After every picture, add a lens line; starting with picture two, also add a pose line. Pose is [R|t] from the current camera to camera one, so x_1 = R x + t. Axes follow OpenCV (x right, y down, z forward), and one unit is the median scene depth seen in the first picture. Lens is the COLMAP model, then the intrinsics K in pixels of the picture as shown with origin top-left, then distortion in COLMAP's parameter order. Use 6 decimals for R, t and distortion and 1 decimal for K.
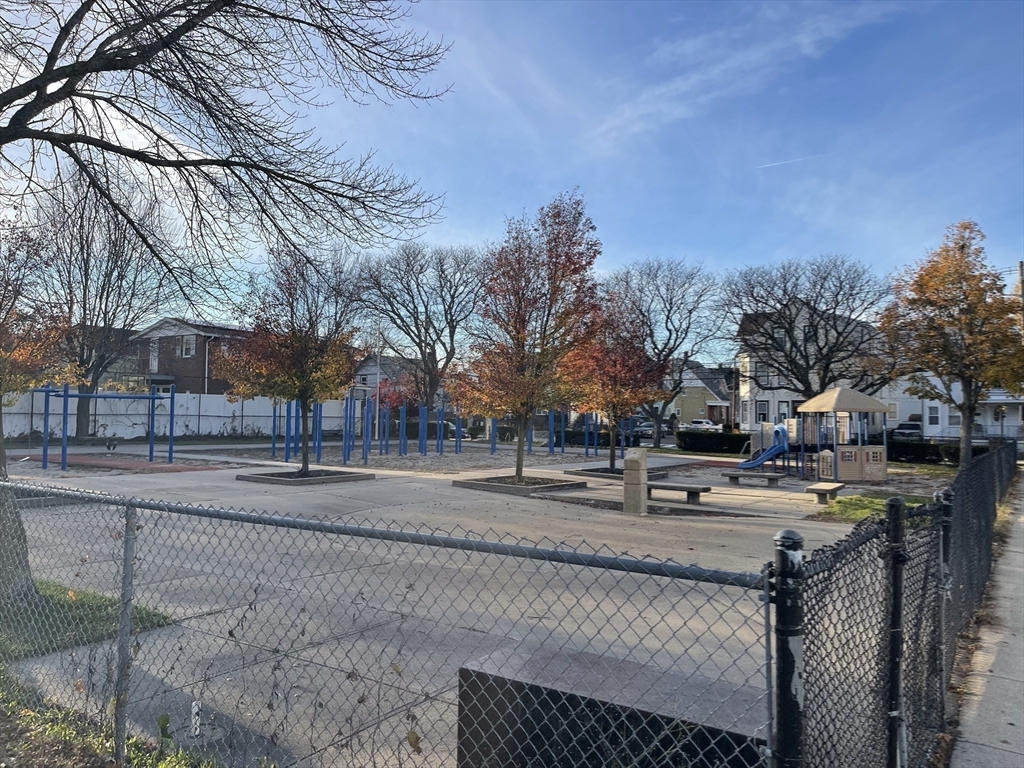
lens RADIAL K [[778.3, 0, 514.4], [0, 778.3, 388.8], [0, 0, 1]] dist [0.042644, -0.067506]
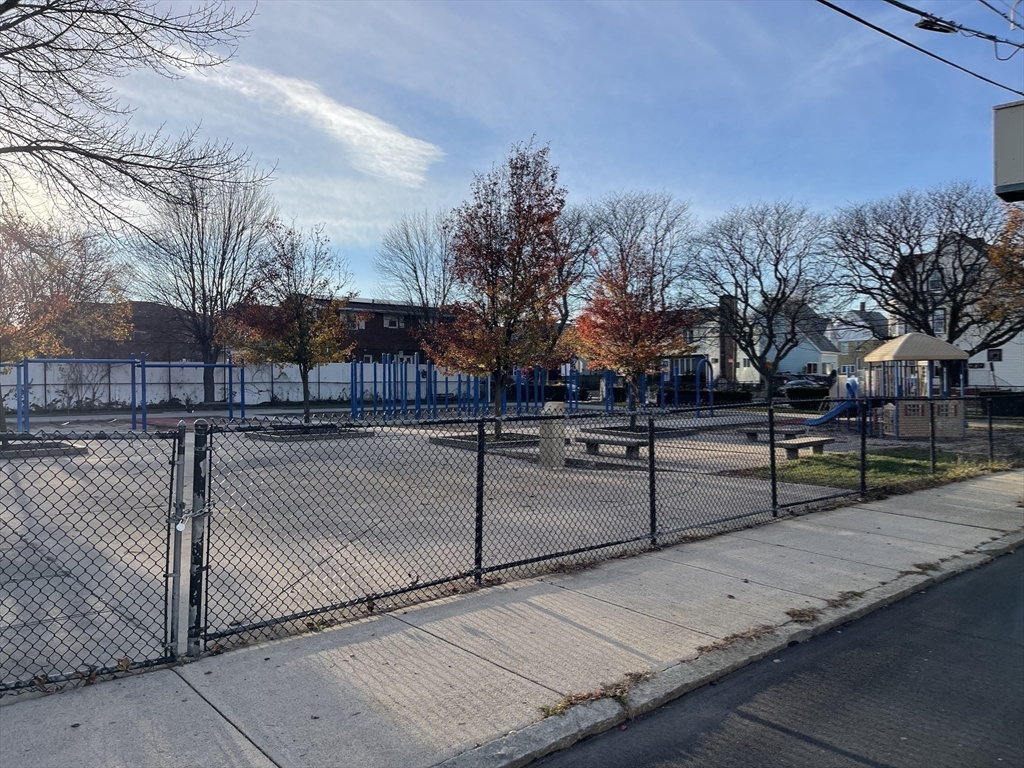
lens RADIAL K [[778.3, 0, 518.1], [0, 778.3, 376.5], [0, 0, 1]] dist [0.042644, -0.067506]
pose [[0.963919, -0.024607, -0.265057, 0.167596], [0.032103, 0.999197, 0.023985, 0.009324], [0.264254, -0.031629, 0.963934, 0.021808]]
